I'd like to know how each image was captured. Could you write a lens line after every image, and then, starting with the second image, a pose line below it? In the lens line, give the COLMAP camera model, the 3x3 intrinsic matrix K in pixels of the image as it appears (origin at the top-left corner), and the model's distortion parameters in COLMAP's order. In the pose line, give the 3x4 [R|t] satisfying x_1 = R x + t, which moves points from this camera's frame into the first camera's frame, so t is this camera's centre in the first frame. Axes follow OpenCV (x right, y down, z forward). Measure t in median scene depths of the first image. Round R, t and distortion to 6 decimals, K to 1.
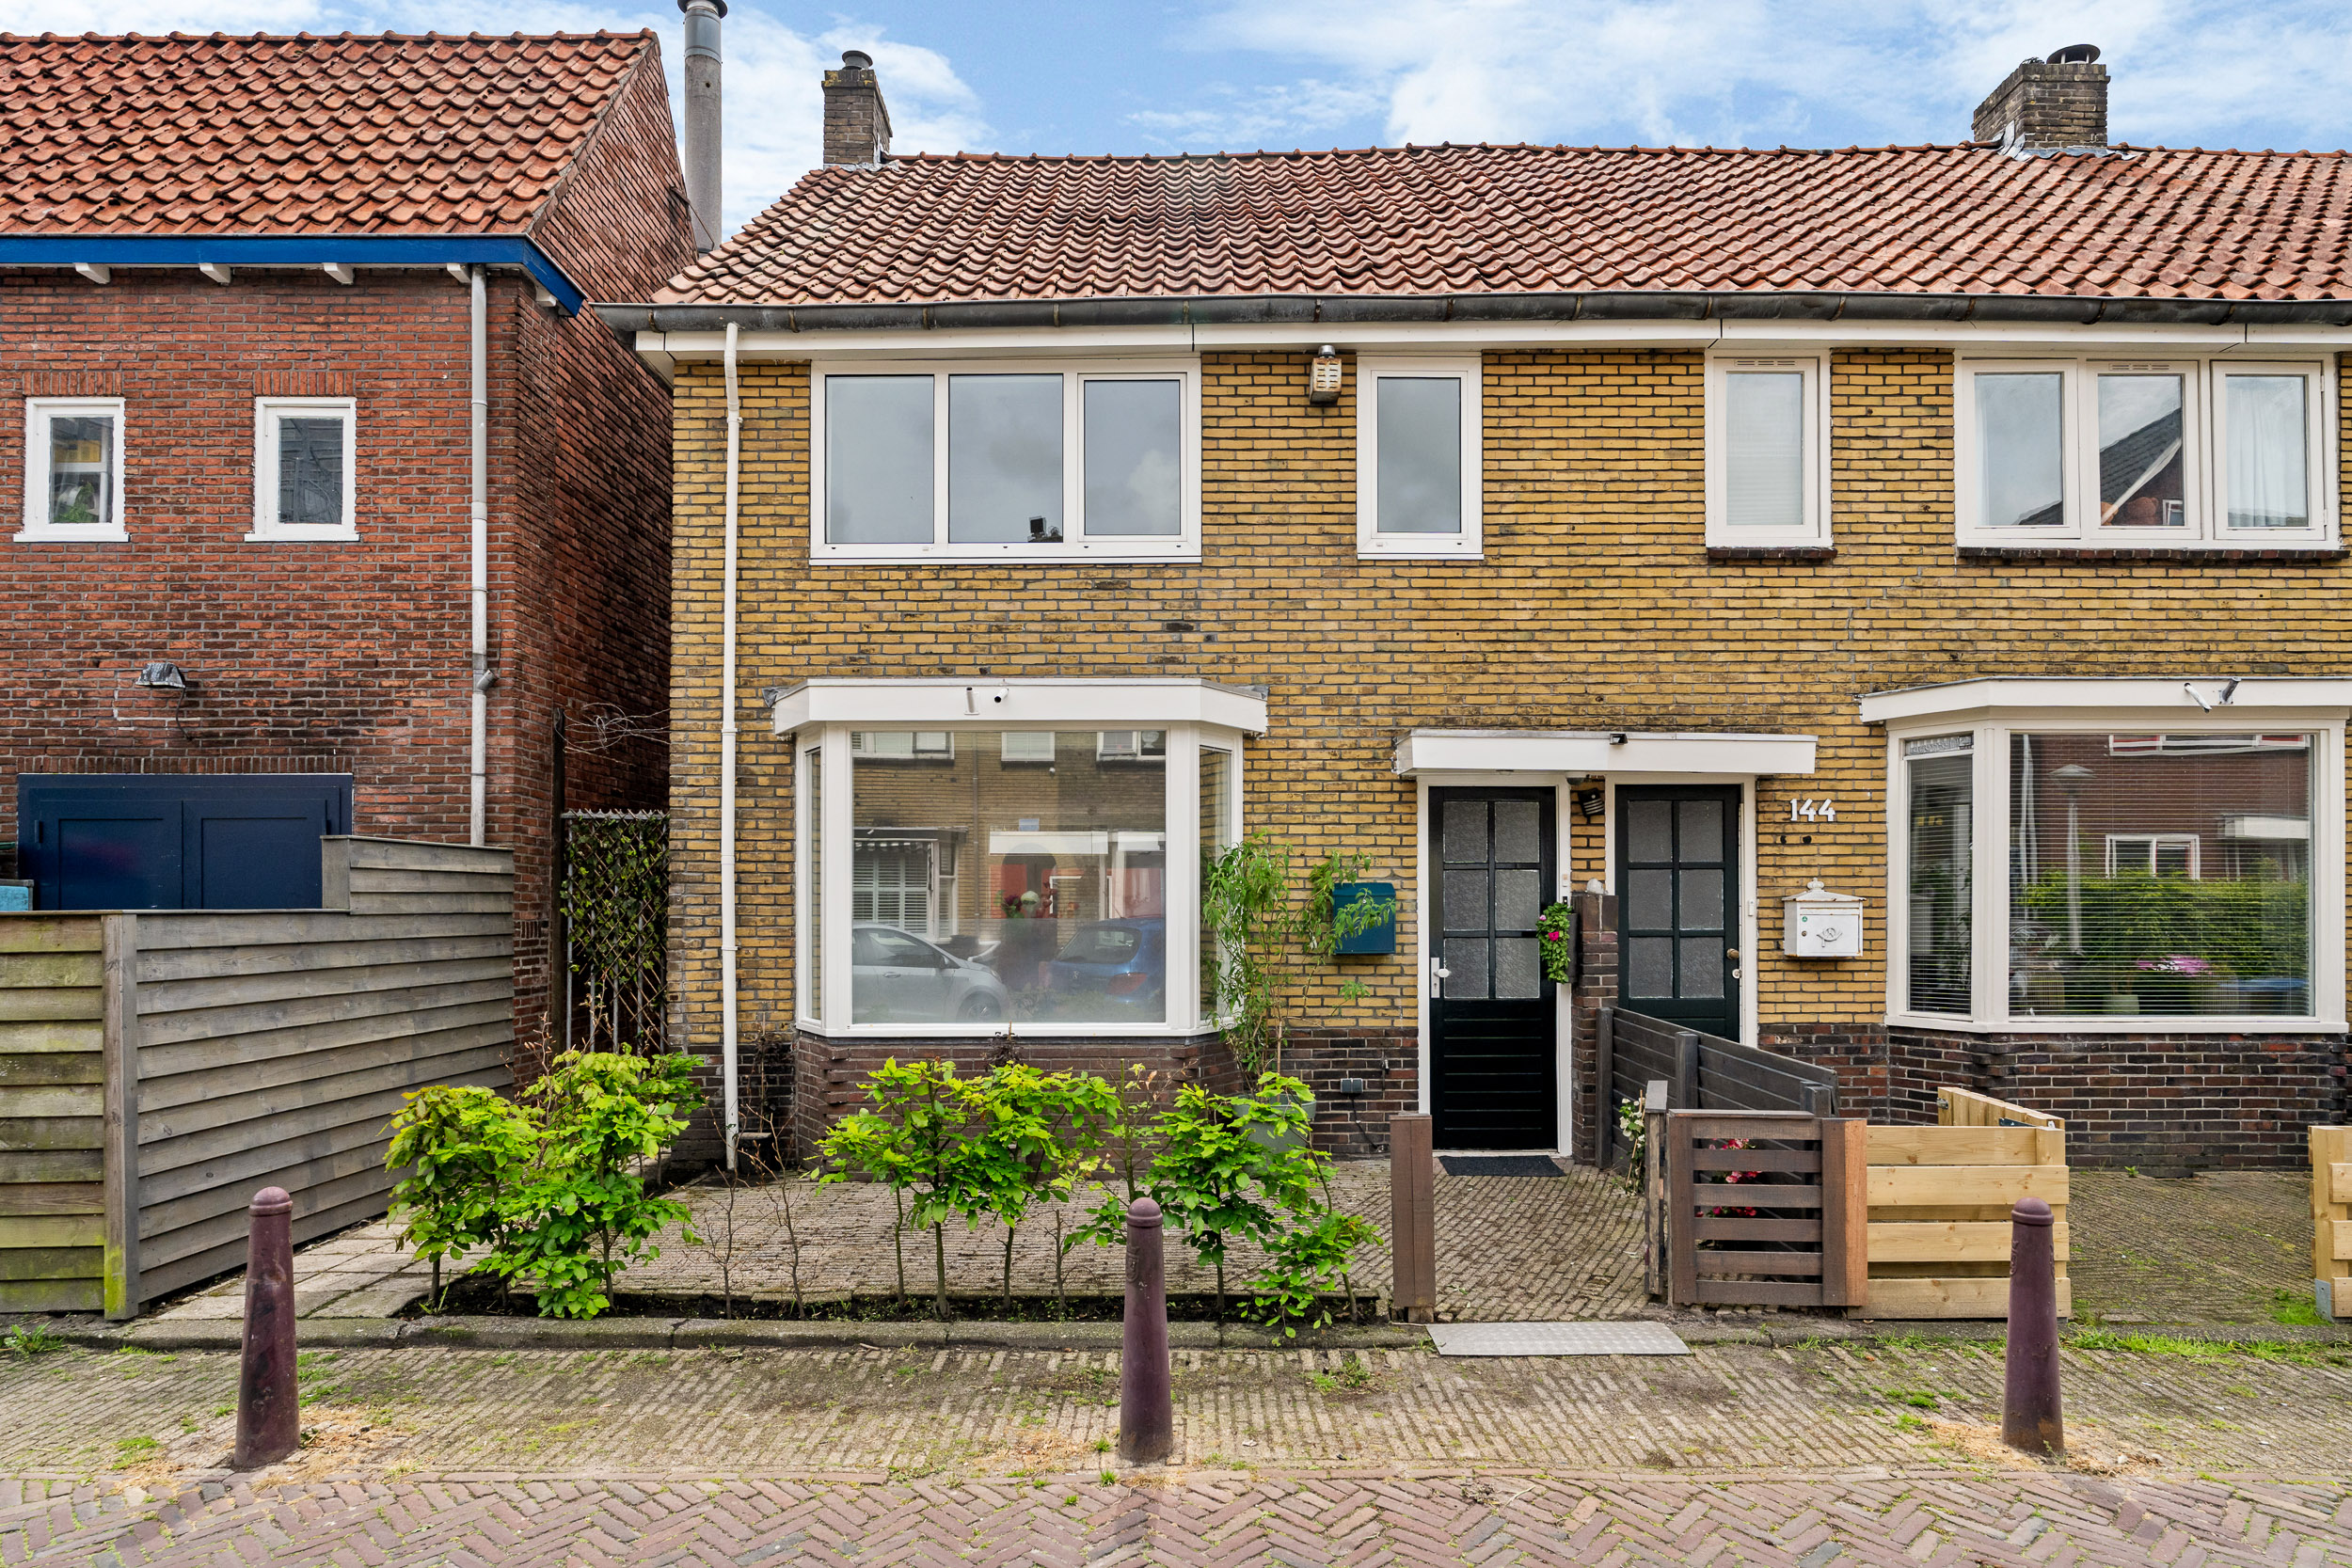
lens RADIAL K [[1370.9, 0, 1175.3], [0, 1370.9, 893.8], [0, 0, 1]] dist [-0.007495, 0.000269]
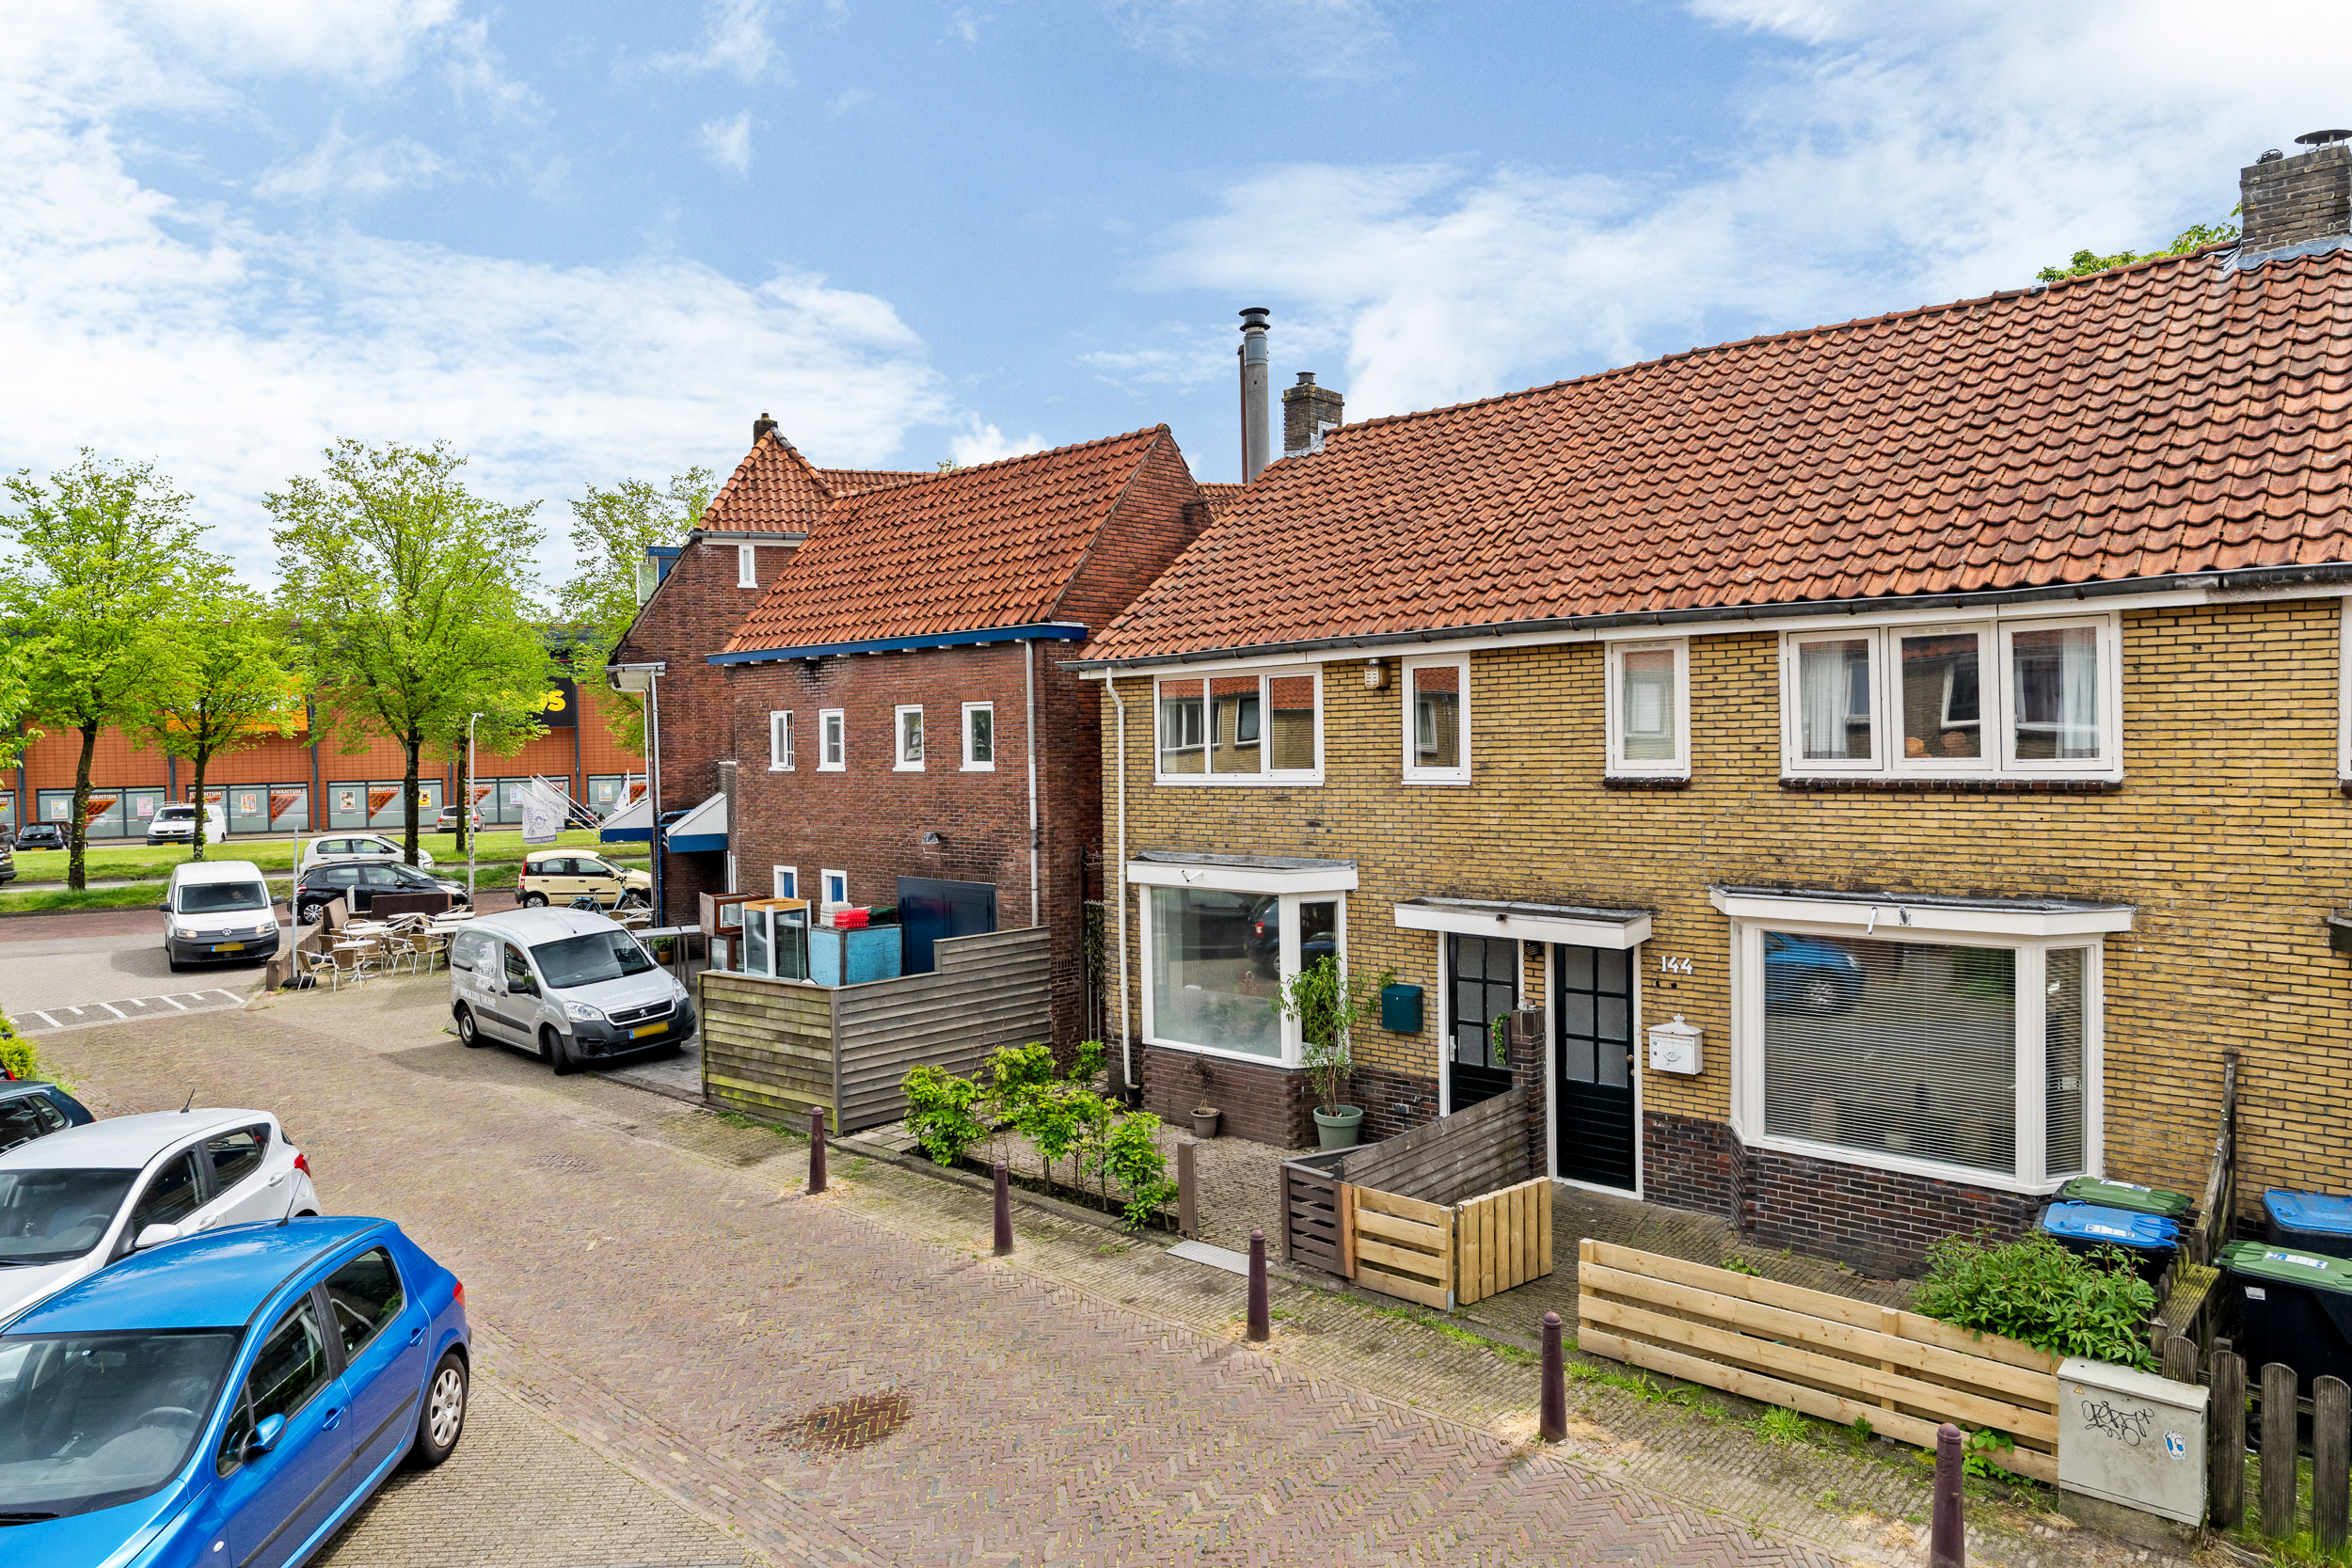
lens RADIAL K [[1397.2, 0, 1176.7], [0, 1397.2, 809.8], [0, 0, 1]] dist [-0.006258, 0.000033]
pose [[0.748168, 0.011831, -0.663403, 1.027468], [0.018385, 0.999087, 0.038552, -0.284180], [0.663254, -0.041040, 0.747268, -0.400820]]
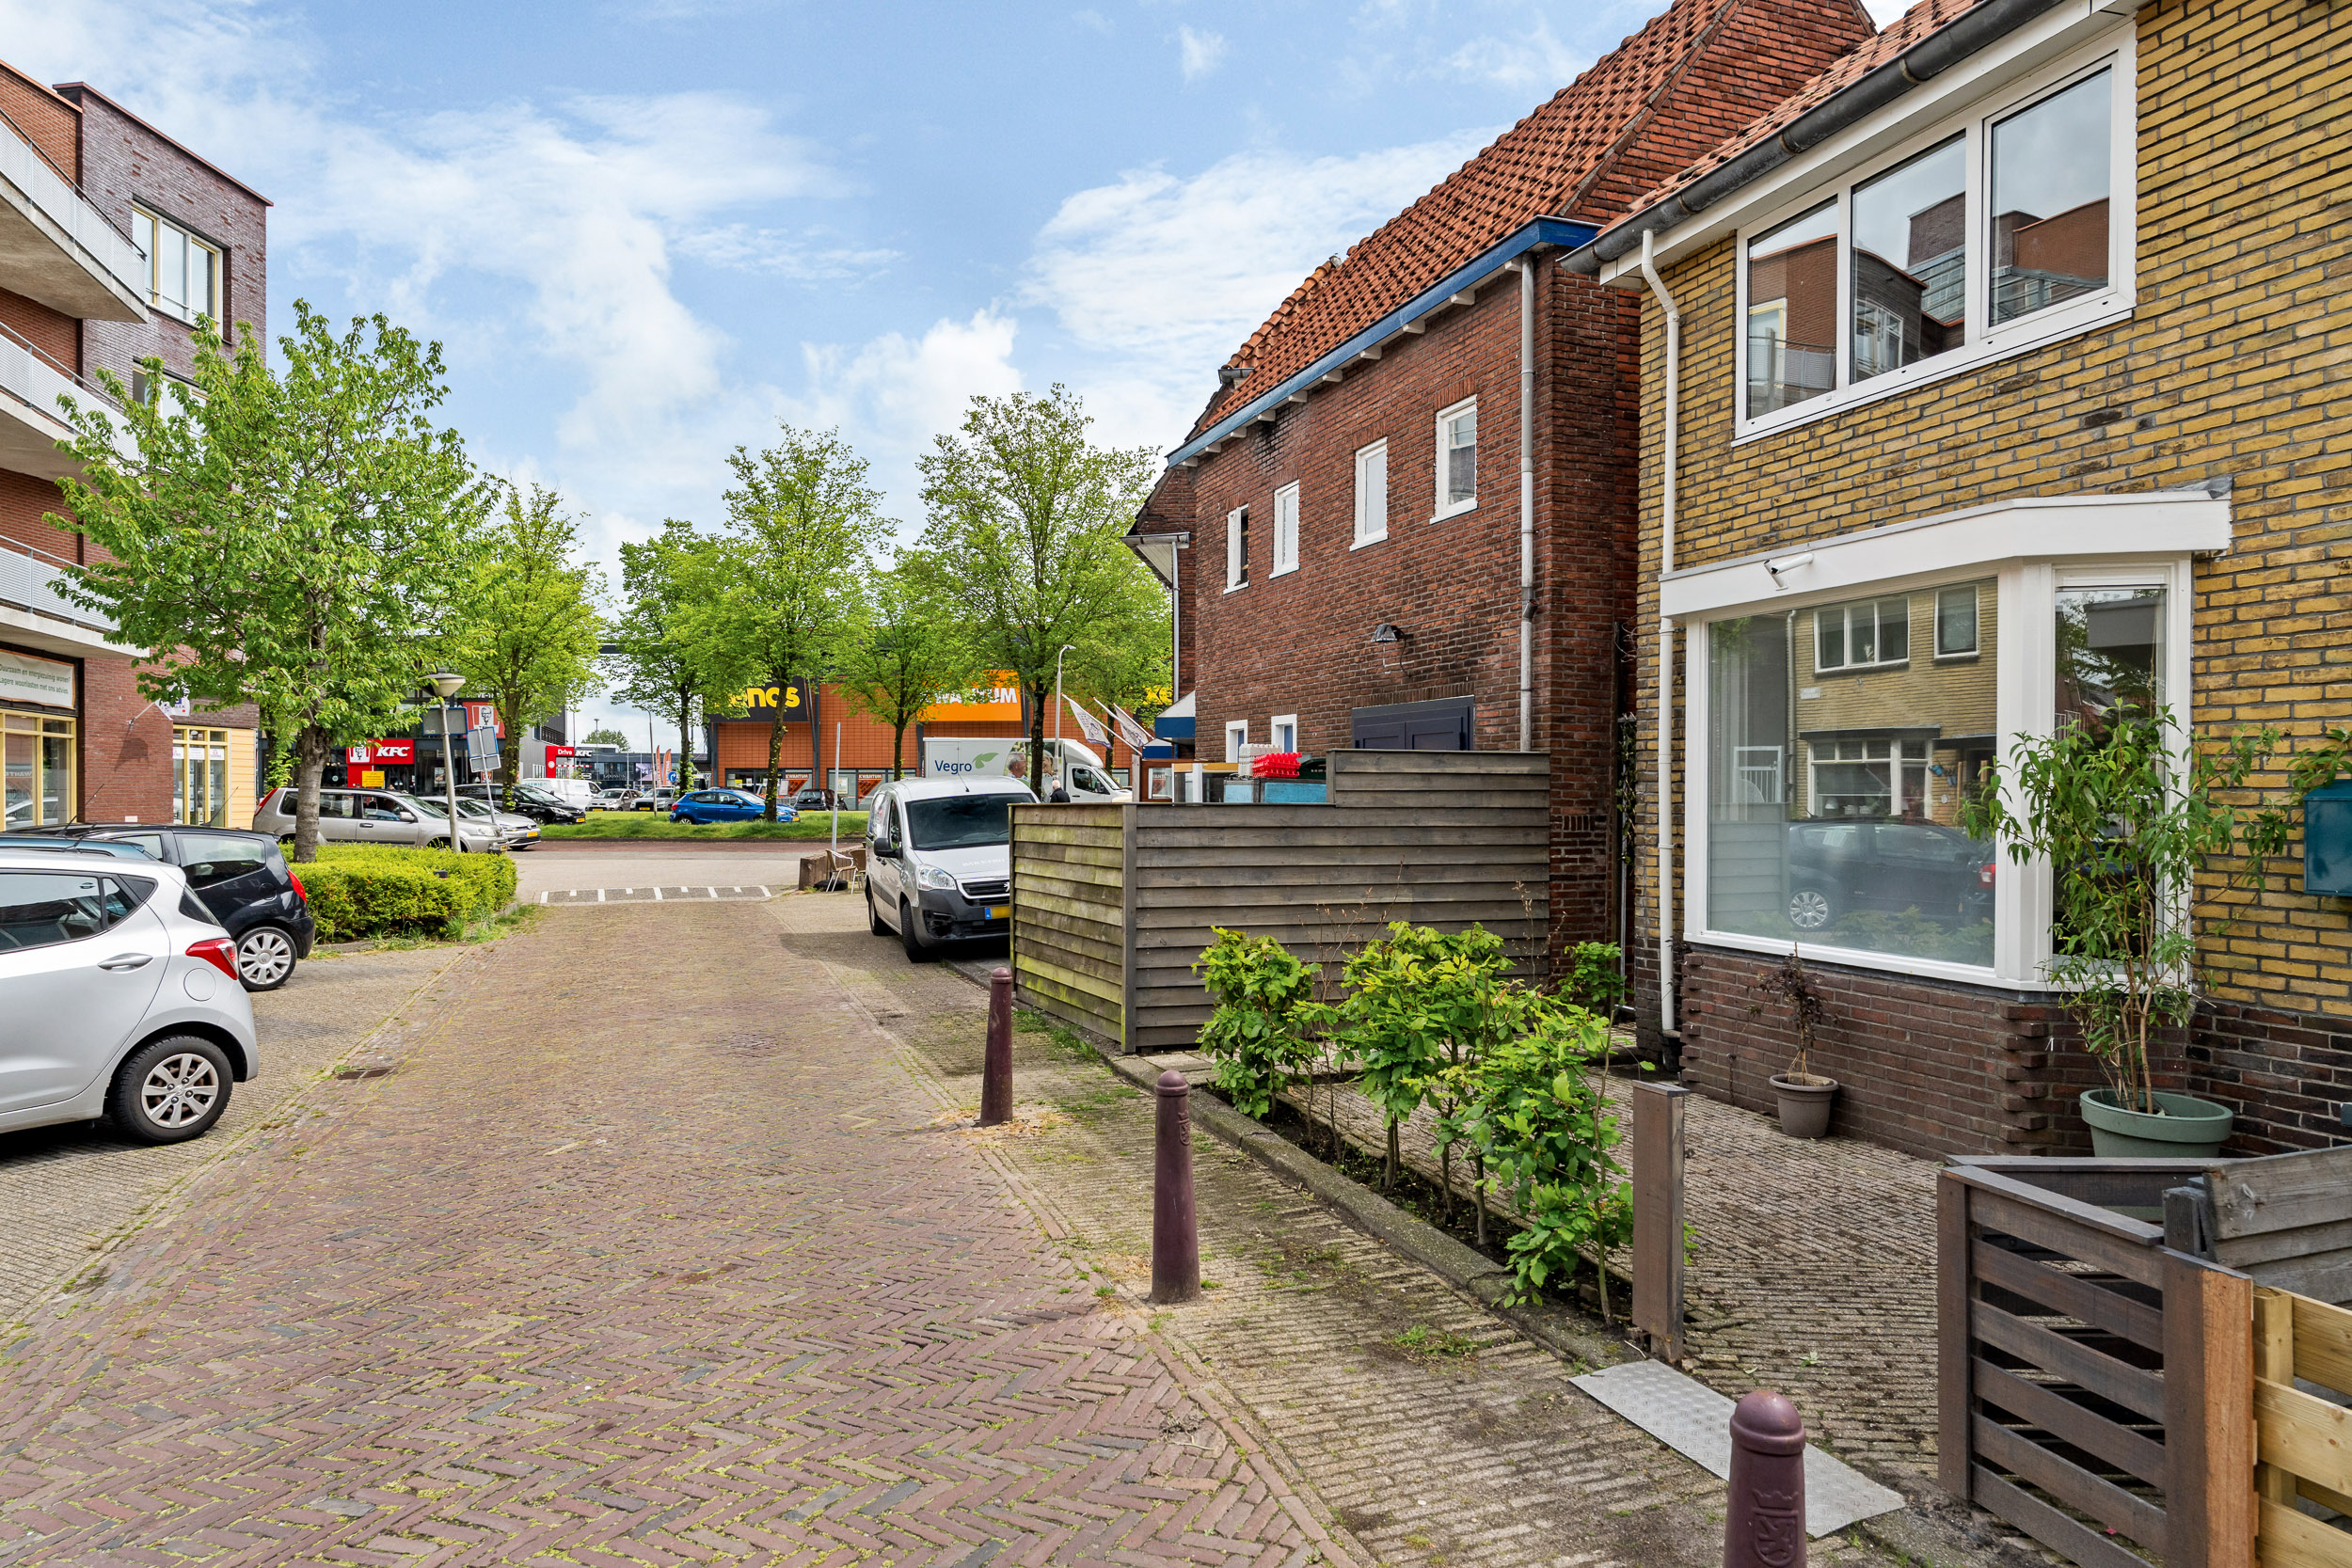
lens RADIAL K [[1397.2, 0, 1176.7], [0, 1397.2, 809.8], [0, 0, 1]] dist [-0.006258, 0.000033]
pose [[0.353046, 0.015385, -0.935479, 0.515104], [-0.001869, 0.999874, 0.015739, -0.002931], [0.935604, -0.003808, 0.353031, 0.301344]]
